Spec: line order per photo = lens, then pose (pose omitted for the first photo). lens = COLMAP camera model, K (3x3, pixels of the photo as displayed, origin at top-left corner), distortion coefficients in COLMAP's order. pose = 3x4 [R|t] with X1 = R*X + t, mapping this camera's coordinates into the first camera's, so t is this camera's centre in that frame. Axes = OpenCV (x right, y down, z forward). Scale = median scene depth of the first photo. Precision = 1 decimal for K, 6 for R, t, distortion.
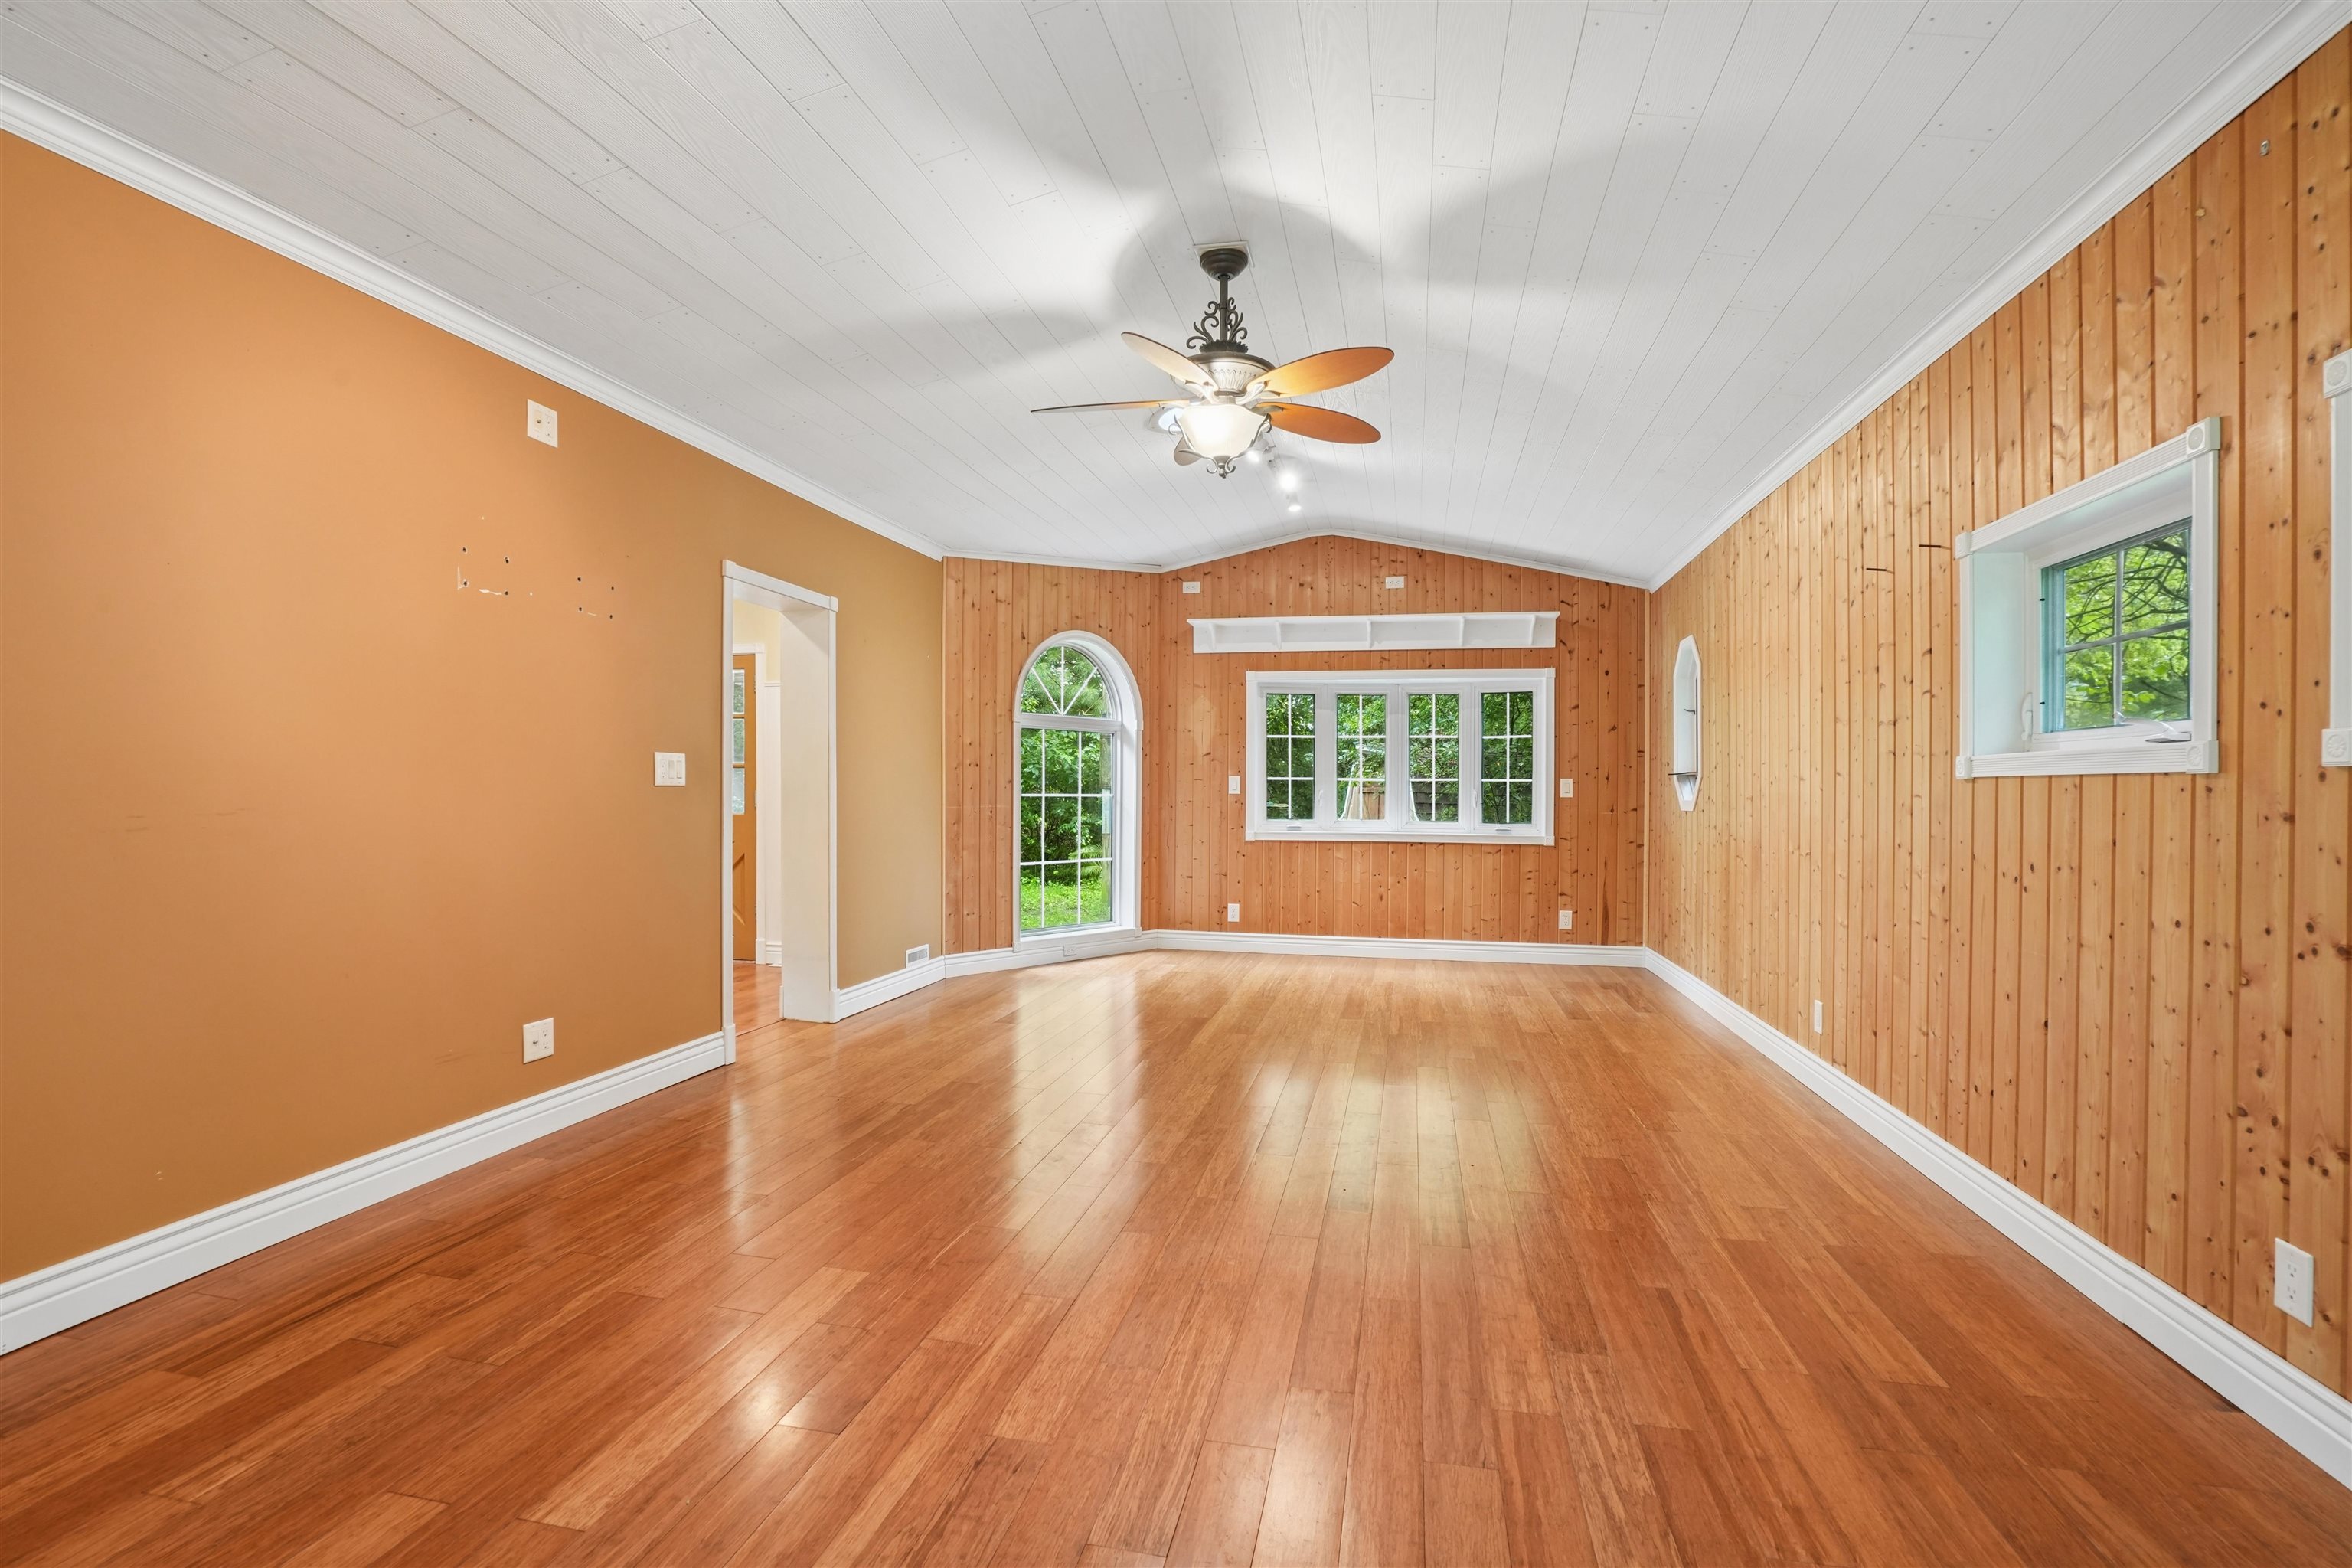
lens RADIAL K [[1088.2, 0, 1170.2], [0, 1088.2, 789.9], [0, 0, 1]] dist [-0.027278, 0.009814]
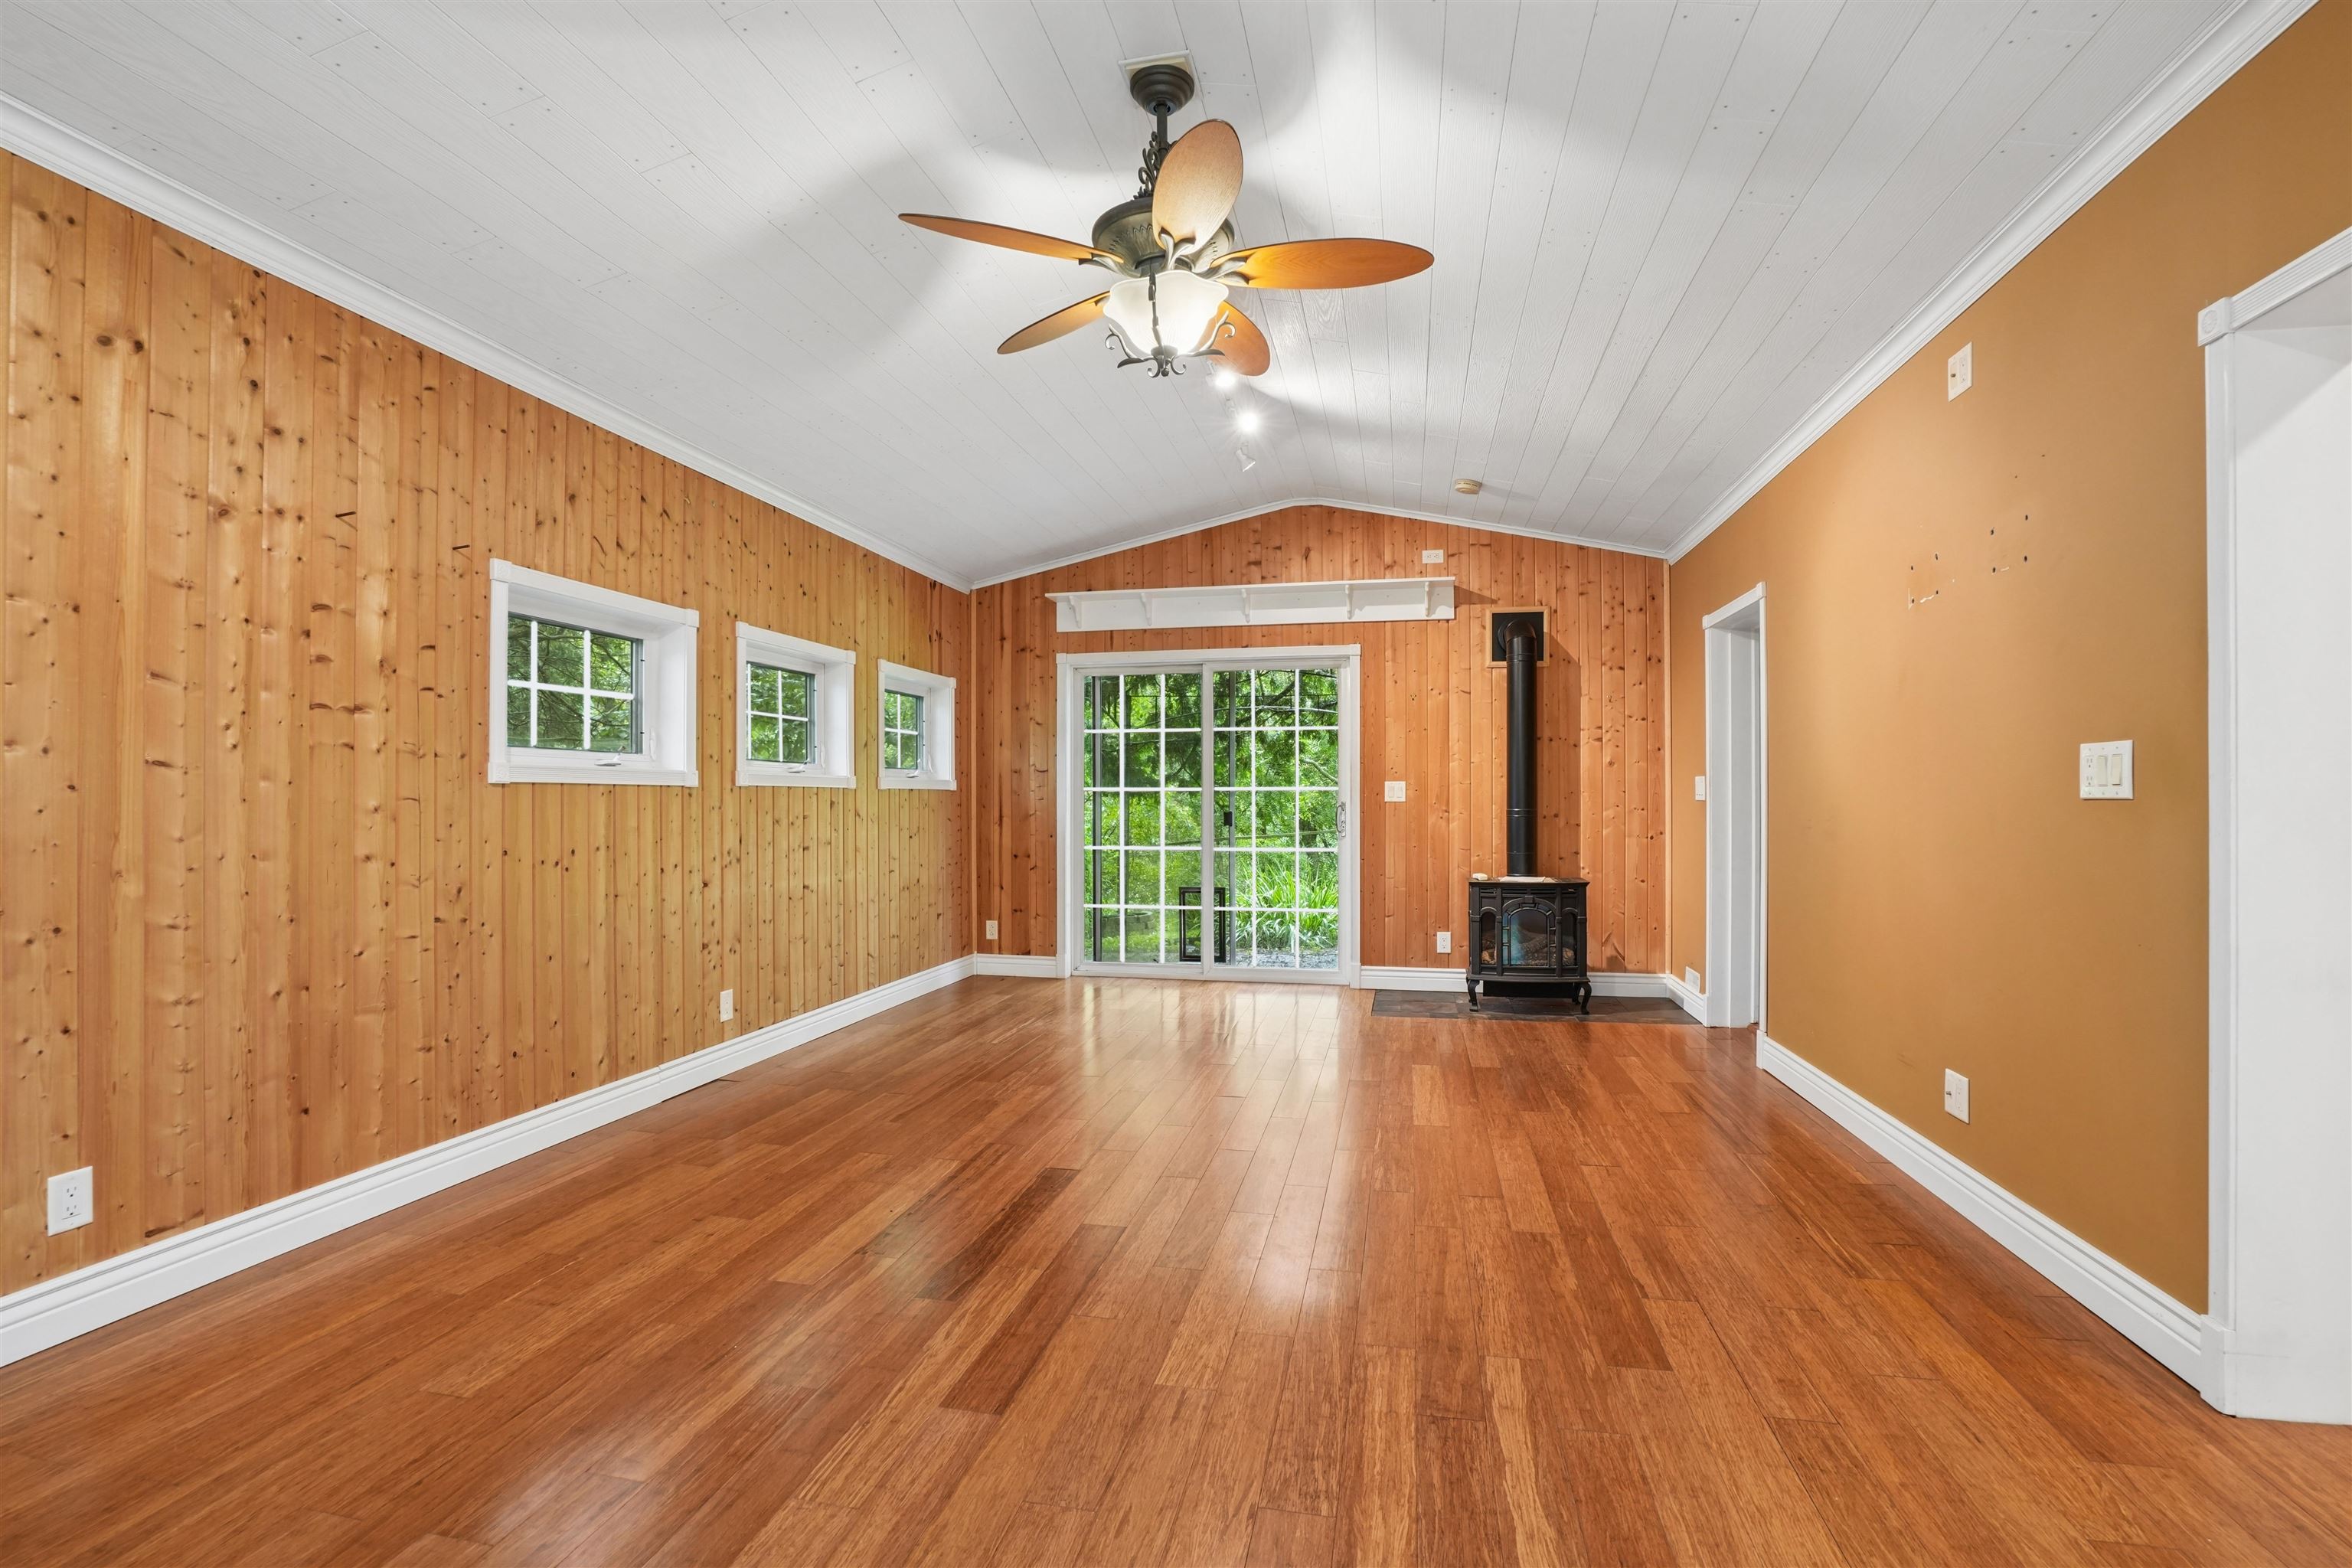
lens RADIAL K [[1088.2, 0, 1181.0], [0, 1088.2, 789.7], [0, 0, 1]] dist [-0.027278, 0.009814]
pose [[-0.999881, -0.008182, -0.013109, 0.048586], [-0.008053, 0.999919, -0.009856, 0.000951], [0.013189, -0.009749, -0.999865, 1.821381]]
